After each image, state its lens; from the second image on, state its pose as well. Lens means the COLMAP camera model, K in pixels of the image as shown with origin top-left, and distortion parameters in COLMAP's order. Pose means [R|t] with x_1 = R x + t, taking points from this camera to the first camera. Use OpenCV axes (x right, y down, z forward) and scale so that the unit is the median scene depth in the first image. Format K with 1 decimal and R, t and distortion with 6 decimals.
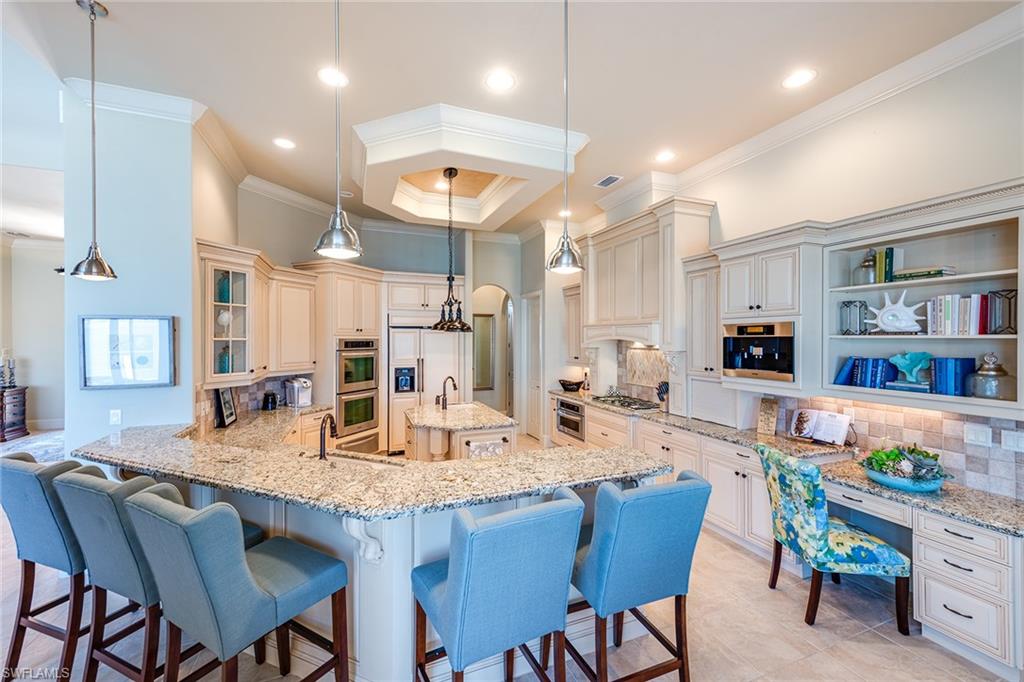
lens RADIAL K [[407.7, 0, 506.3], [0, 407.7, 337.9], [0, 0, 1]] dist [0.000210, -0.000494]
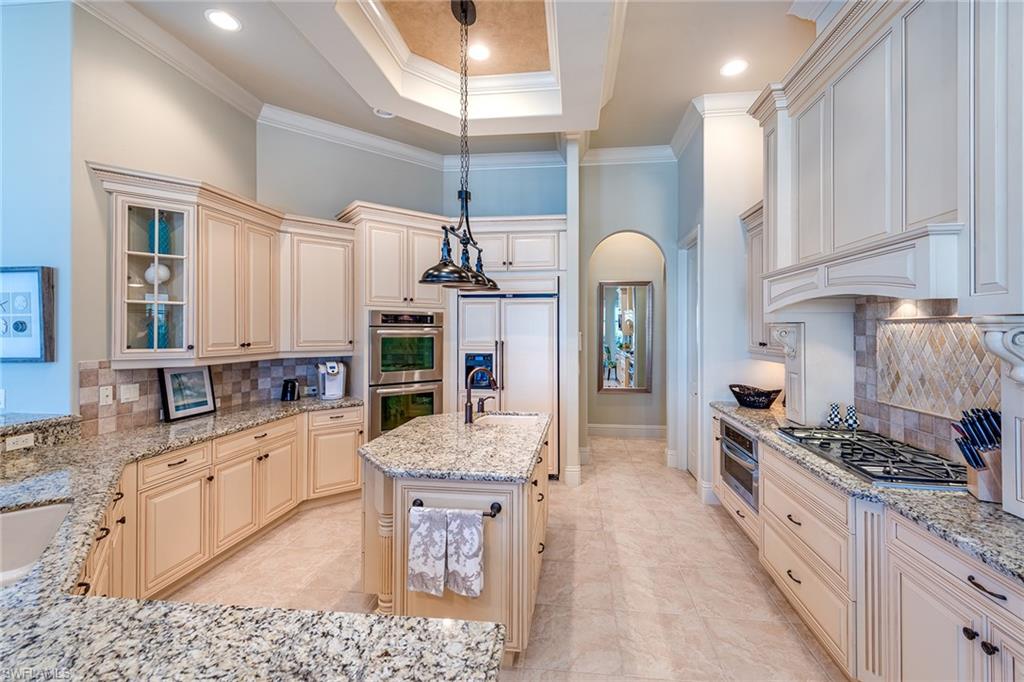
lens RADIAL K [[429.4, 0, 527.8], [0, 429.4, 327.5], [0, 0, 1]] dist [0.008062, -0.001079]
pose [[0.884421, -0.001430, -0.466688, 0.191014], [-0.001211, 0.999985, -0.005359, 0.036178], [0.466689, 0.005305, 0.884406, 0.438828]]
